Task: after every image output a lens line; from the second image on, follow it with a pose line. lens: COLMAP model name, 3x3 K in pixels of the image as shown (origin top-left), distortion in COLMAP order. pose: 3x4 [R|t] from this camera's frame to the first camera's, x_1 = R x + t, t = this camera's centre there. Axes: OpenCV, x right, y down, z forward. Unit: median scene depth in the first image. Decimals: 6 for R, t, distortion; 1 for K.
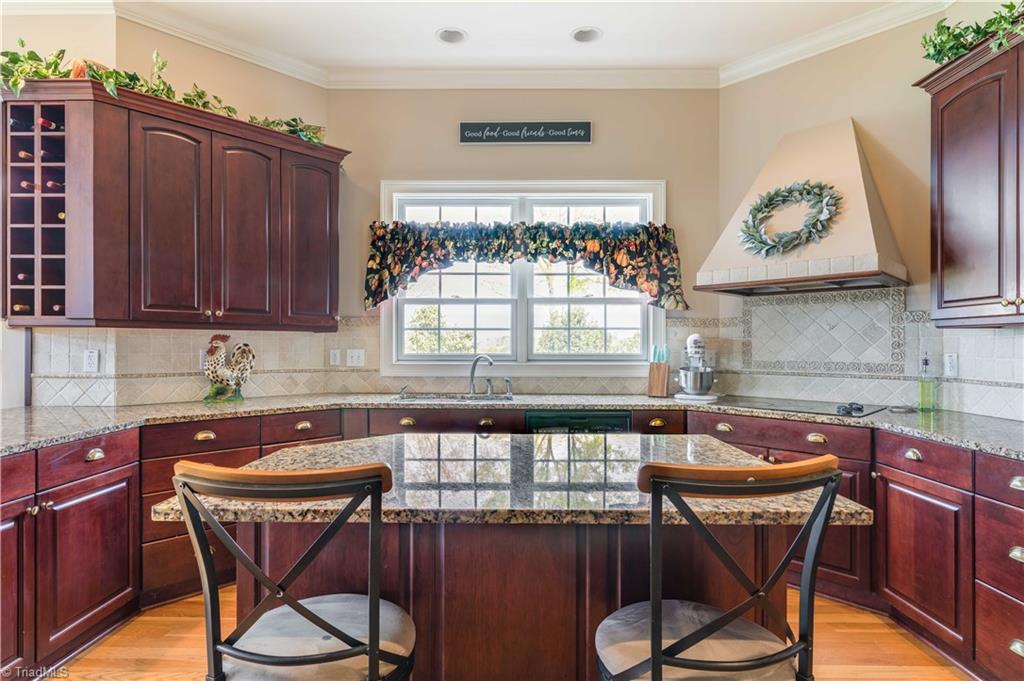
lens RADIAL K [[551.2, 0, 512.8], [0, 551.2, 341.9], [0, 0, 1]] dist [0.001442, -0.000122]
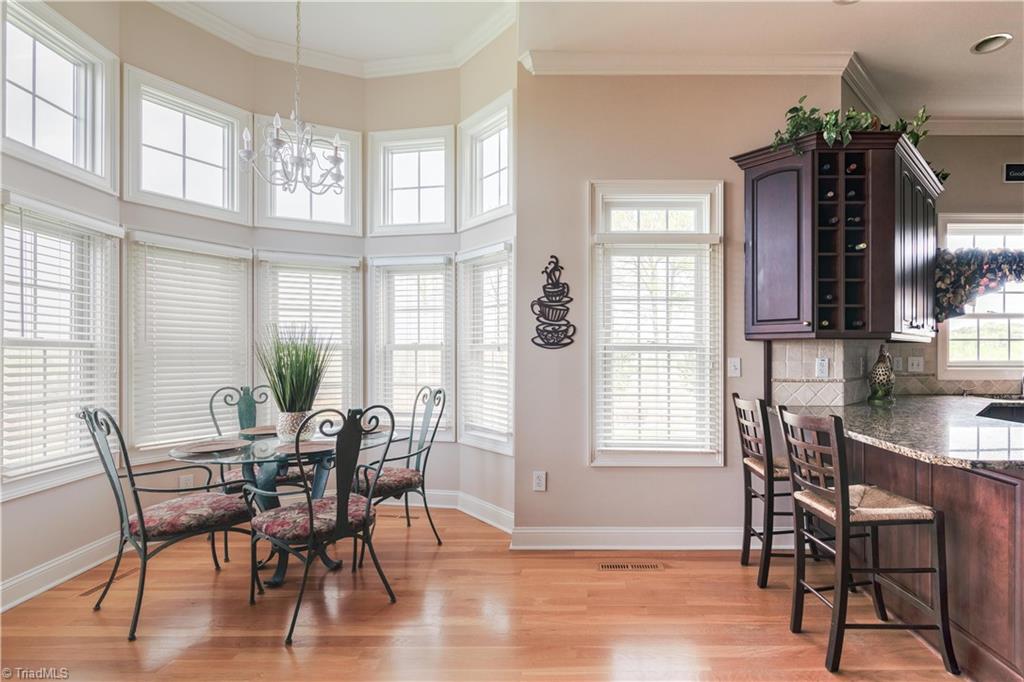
lens RADIAL K [[486.0, 0, 512.4], [0, 486.0, 347.5], [0, 0, 1]] dist [-0.001157, 0.000003]
pose [[0.999996, -0.000747, -0.002696, -1.165794], [0.000738, 0.999993, -0.003583, -0.004165], [0.002698, 0.003581, 0.999990, -0.035951]]
